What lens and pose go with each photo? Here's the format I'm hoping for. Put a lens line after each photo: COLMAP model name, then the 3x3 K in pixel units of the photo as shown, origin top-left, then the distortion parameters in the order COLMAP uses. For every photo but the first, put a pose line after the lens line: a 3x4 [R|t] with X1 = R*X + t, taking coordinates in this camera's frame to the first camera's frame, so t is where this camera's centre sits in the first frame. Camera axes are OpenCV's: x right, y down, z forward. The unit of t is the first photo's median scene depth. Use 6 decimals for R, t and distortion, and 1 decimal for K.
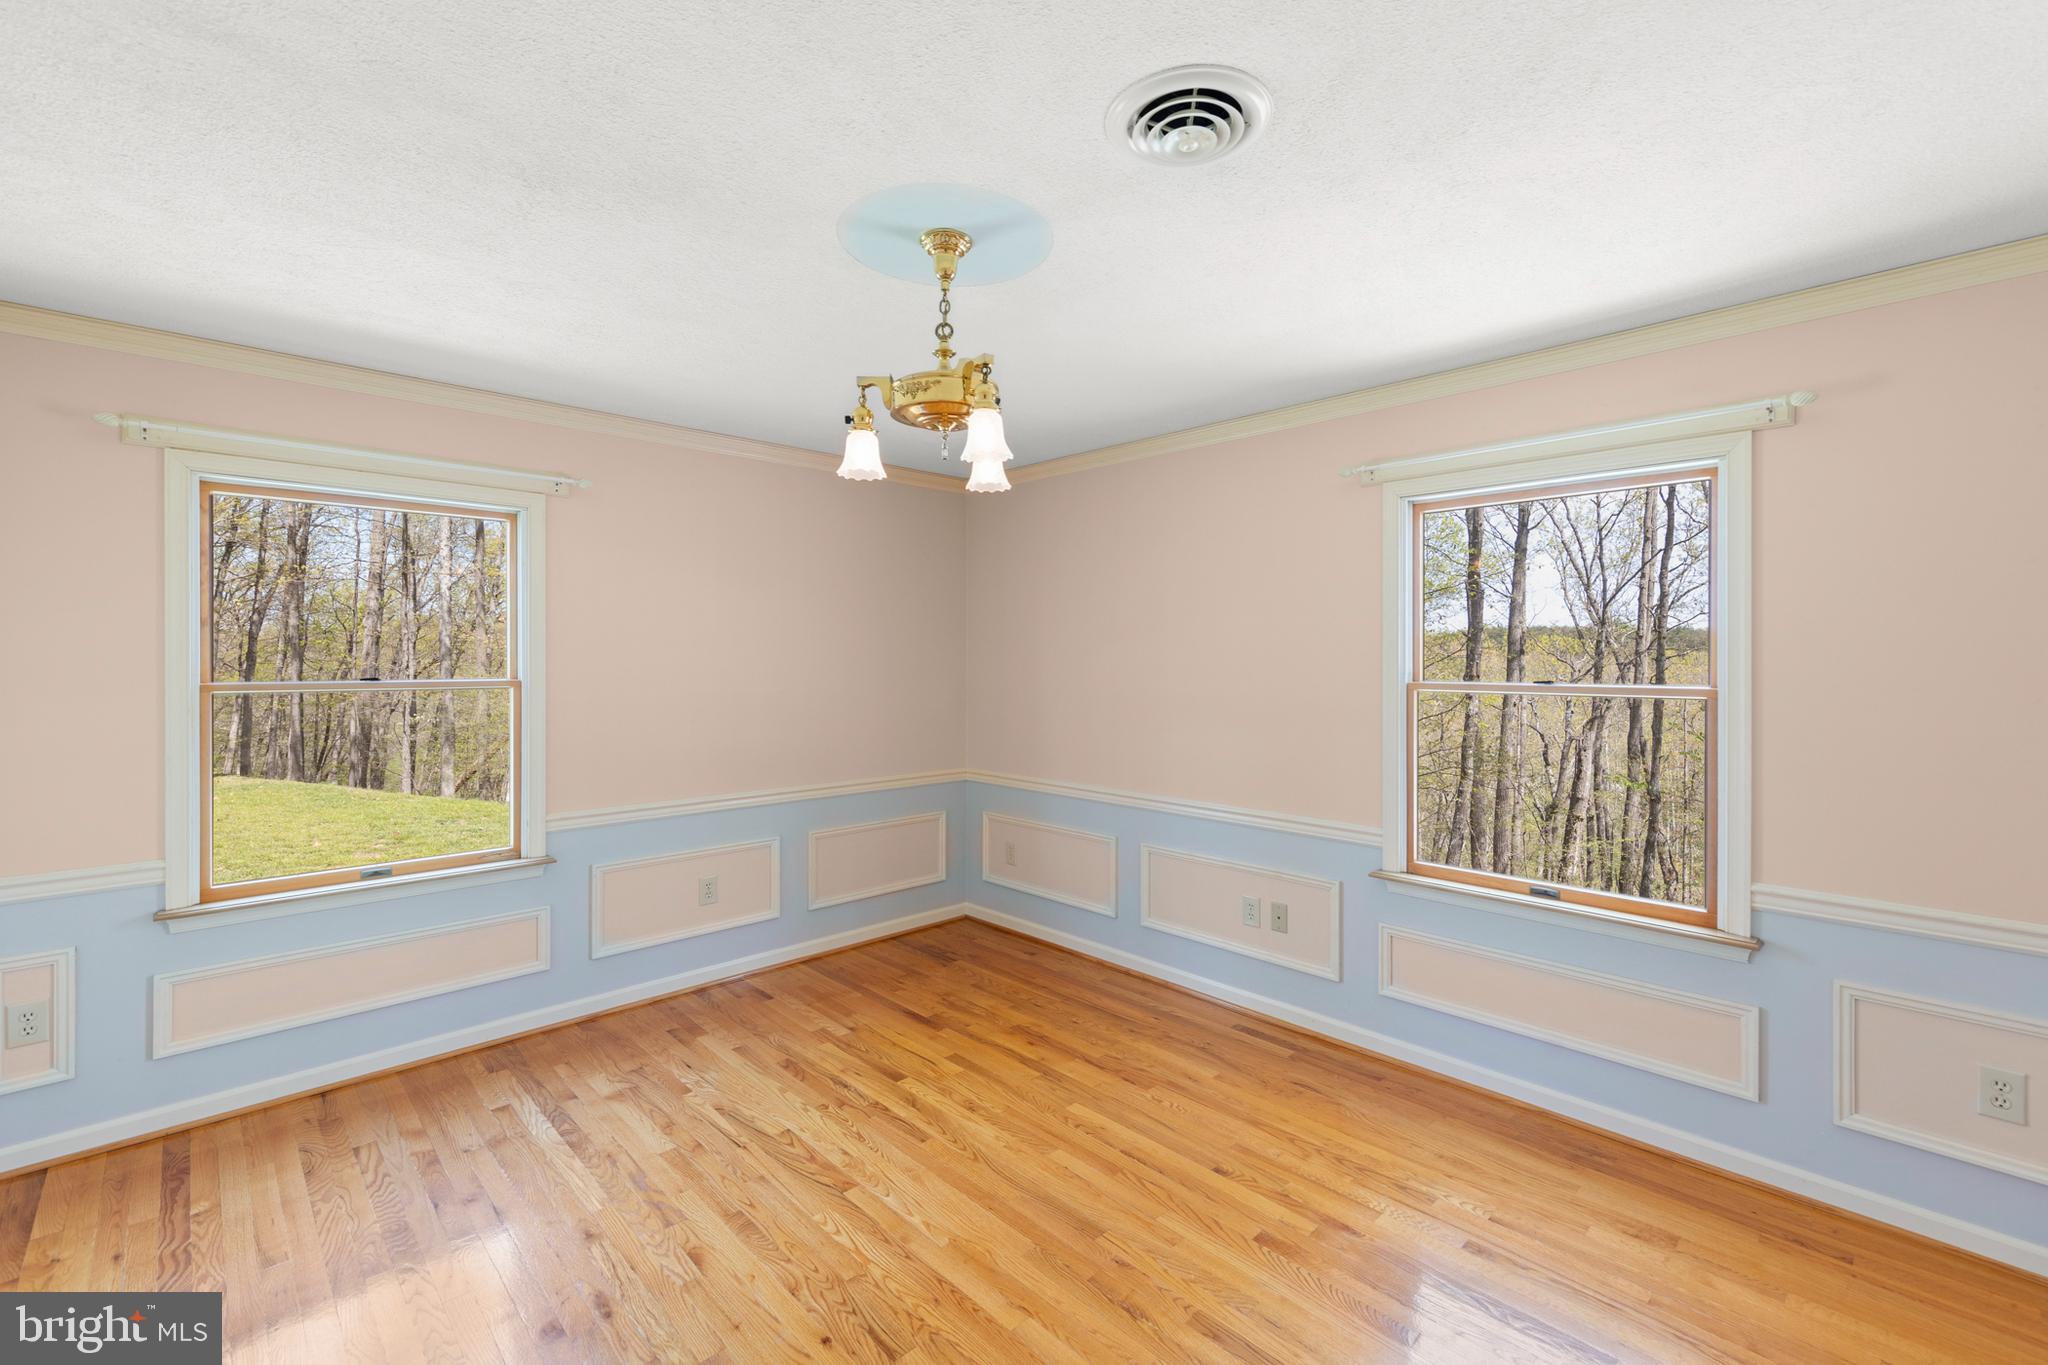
lens RADIAL K [[870.0, 0, 1037.0], [0, 870.0, 654.9], [0, 0, 1]] dist [0.006987, -0.000734]
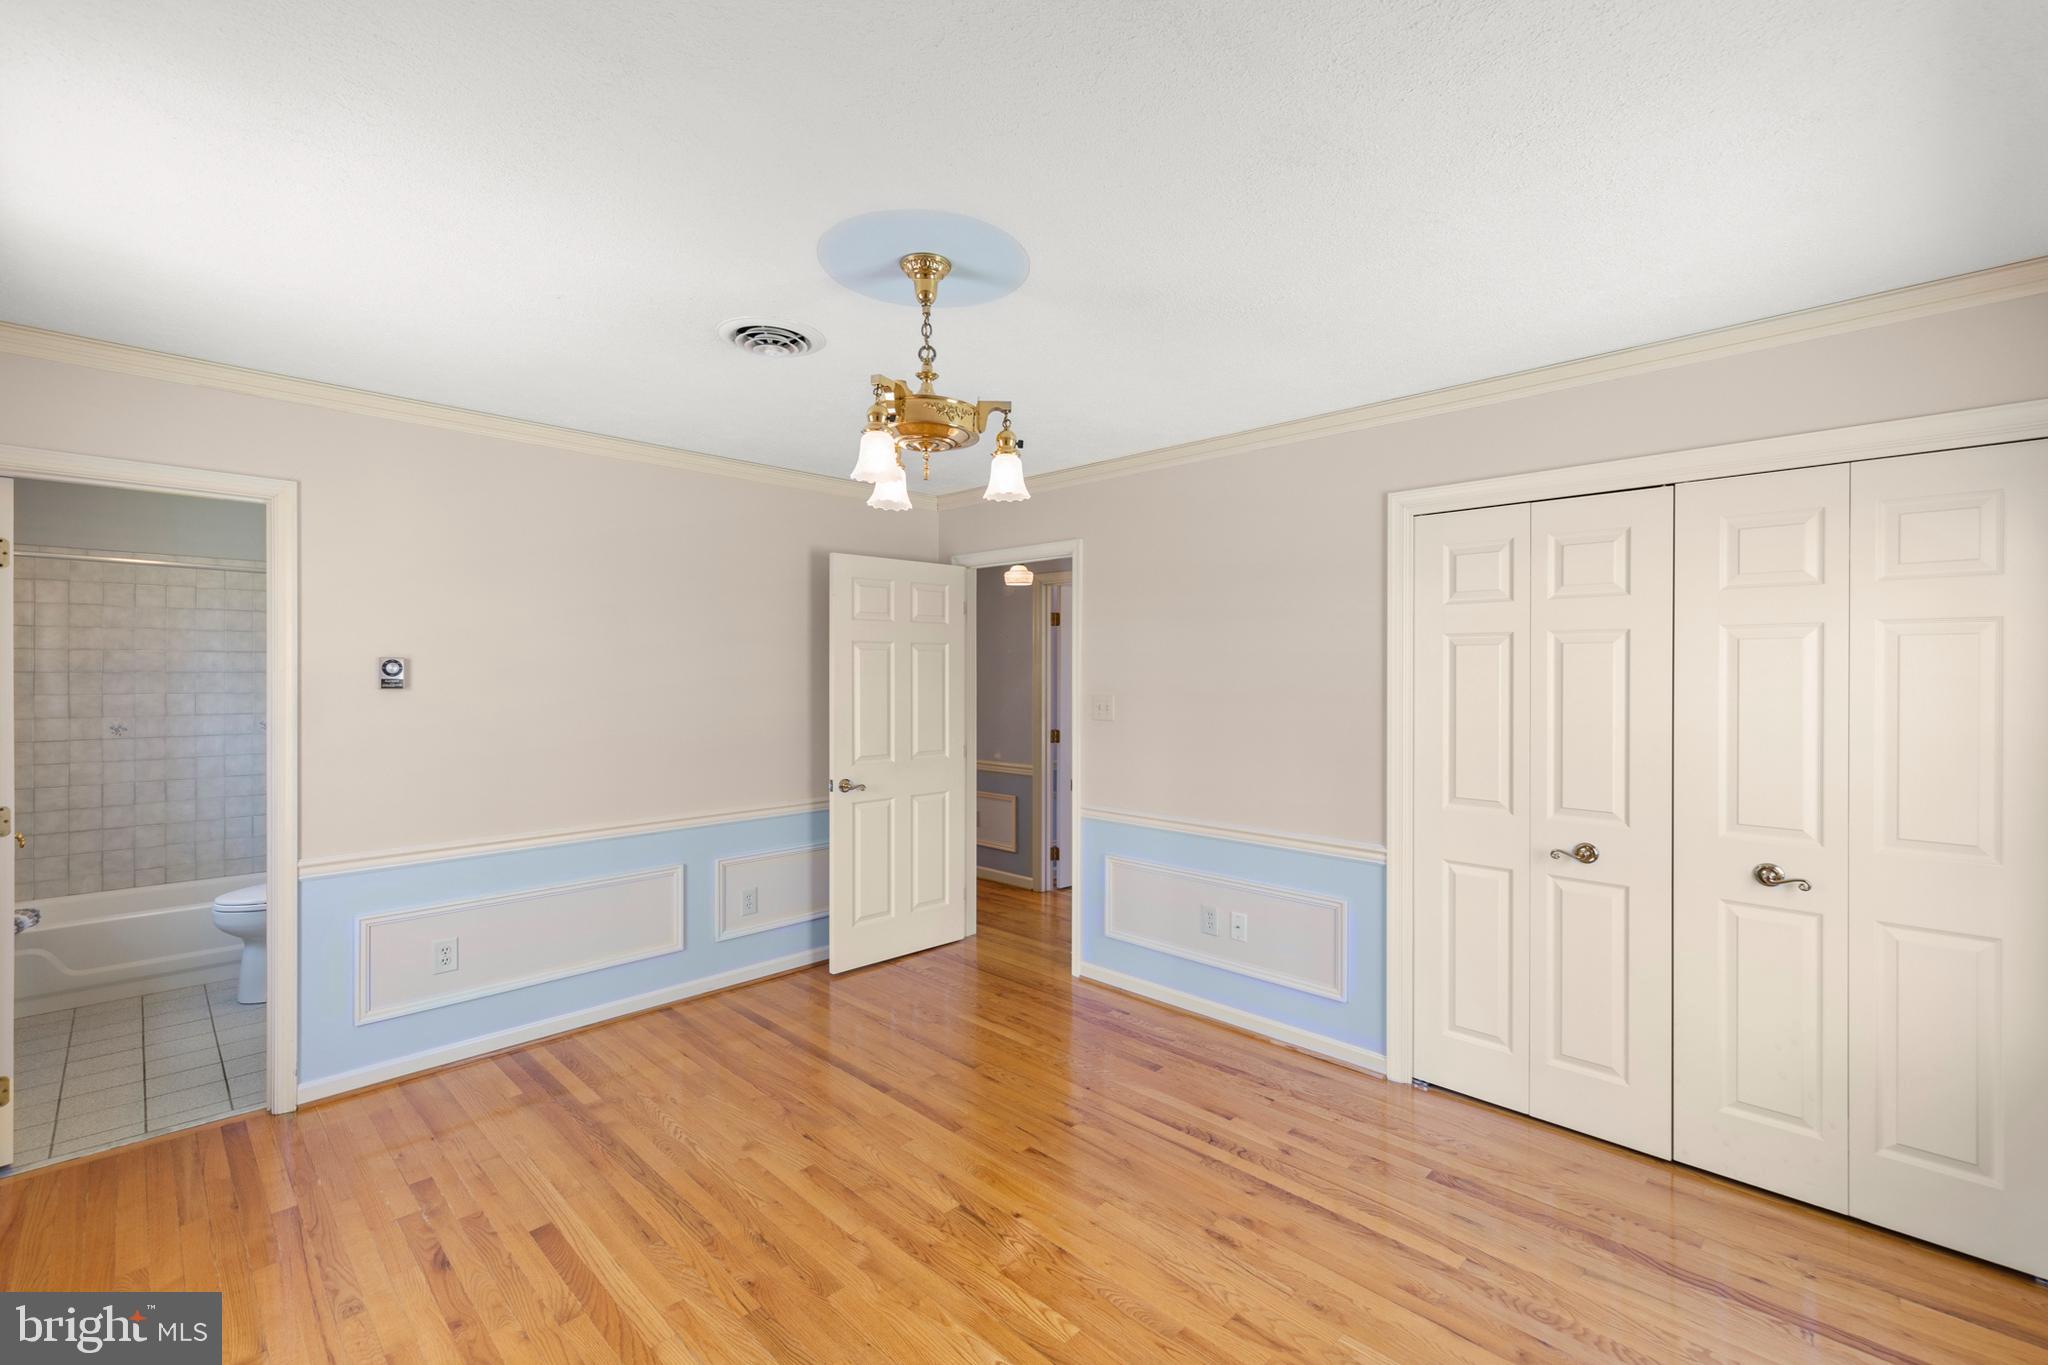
lens RADIAL K [[870.0, 0, 1015.0], [0, 870.0, 681.9], [0, 0, 1]] dist [0.006987, -0.000734]
pose [[-0.999942, -0.003641, -0.010180, -0.136165], [-0.003717, 0.999966, 0.007411, 0.001298], [0.010153, 0.007448, -0.999921, 1.379006]]
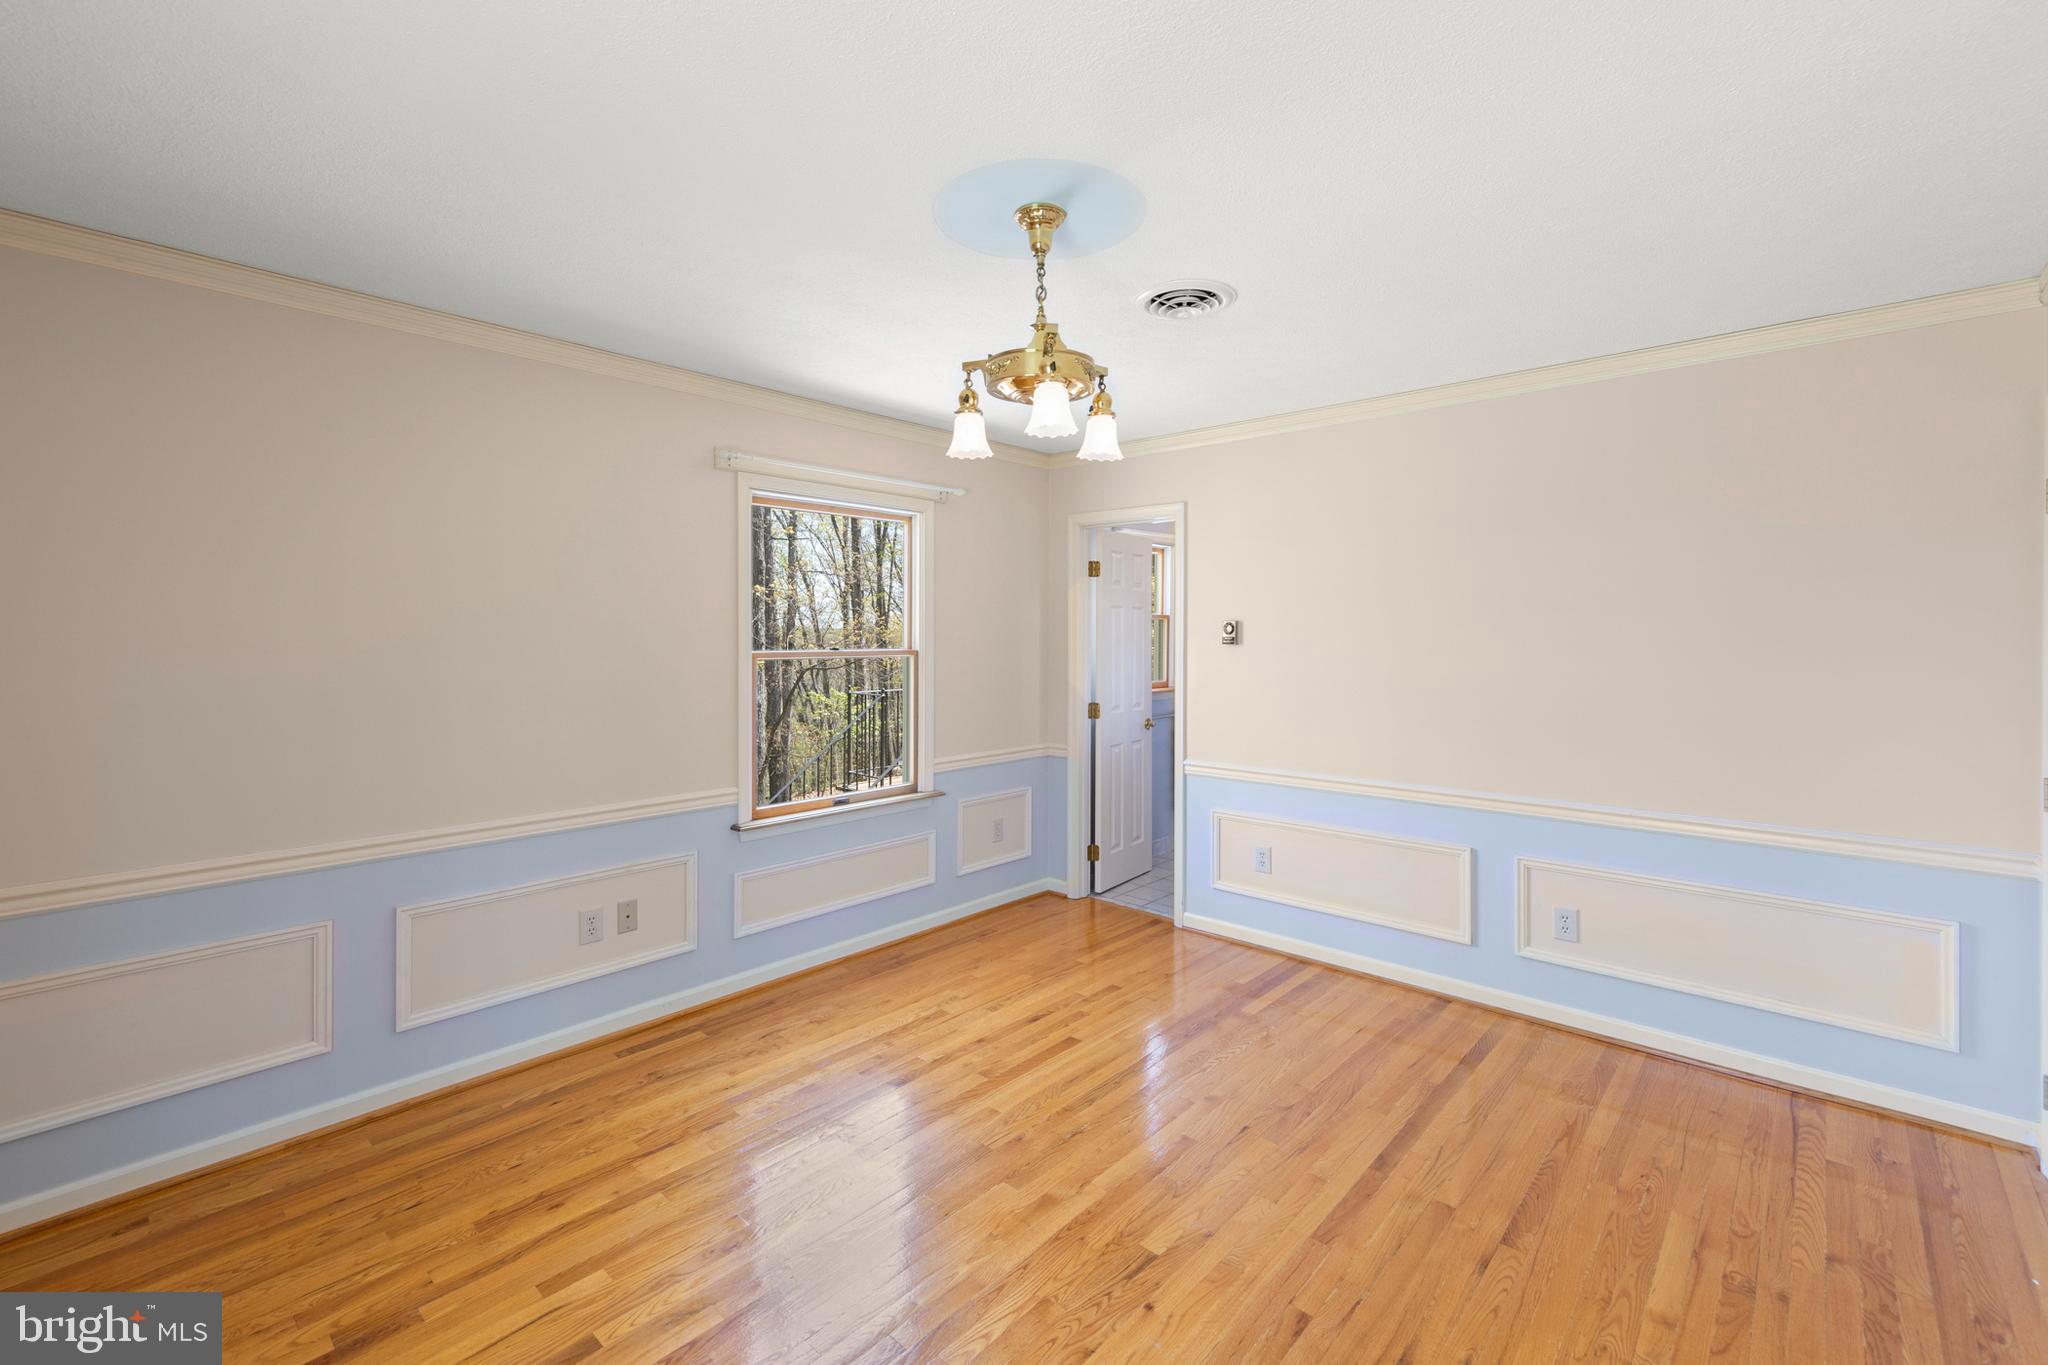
lens RADIAL K [[870.0, 0, 1040.5], [0, 870.0, 631.3], [0, 0, 1]] dist [0.006987, -0.000734]
pose [[-0.067928, 0.000207, 0.997690, -0.757615], [-0.005970, 0.999982, -0.000614, 0.003233], [-0.997672, -0.005998, -0.067926, 0.731637]]
